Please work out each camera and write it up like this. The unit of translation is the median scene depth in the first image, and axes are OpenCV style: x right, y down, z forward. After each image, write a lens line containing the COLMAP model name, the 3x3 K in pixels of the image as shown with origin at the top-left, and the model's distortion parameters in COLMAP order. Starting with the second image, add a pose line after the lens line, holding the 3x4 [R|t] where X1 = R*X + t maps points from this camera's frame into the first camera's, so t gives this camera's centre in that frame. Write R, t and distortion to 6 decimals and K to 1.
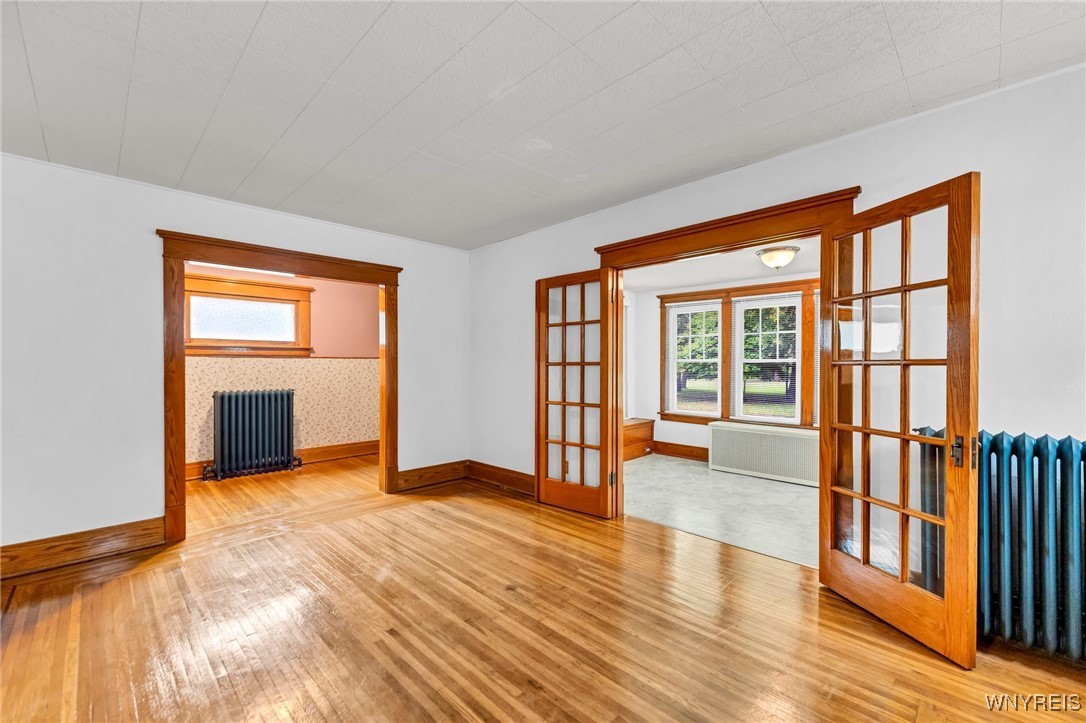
lens RADIAL K [[455.7, 0, 546.8], [0, 455.7, 366.0], [0, 0, 1]] dist [0.000160, -0.000007]
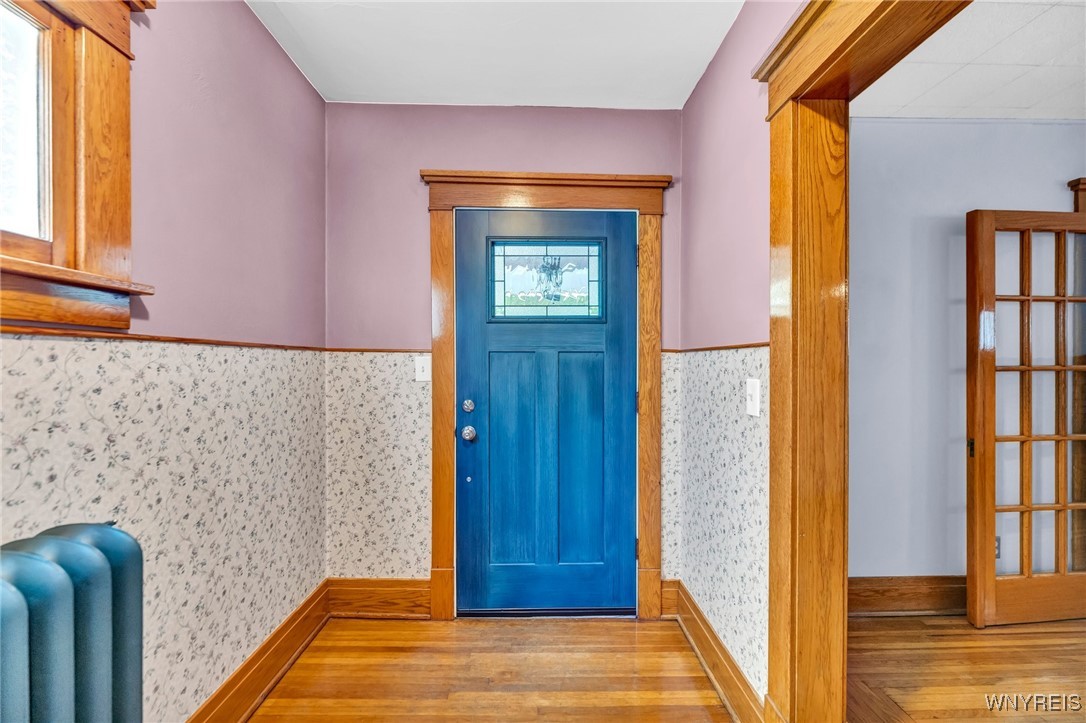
lens RADIAL K [[443.1, 0, 544.6], [0, 443.1, 363.0], [0, 0, 1]] dist [-0.000035, 0.000029]
pose [[0.685497, 0.002514, 0.728071, -0.760326], [0.001243, 0.999989, -0.004624, -0.009422], [-0.728074, 0.004074, 0.685486, 1.036372]]
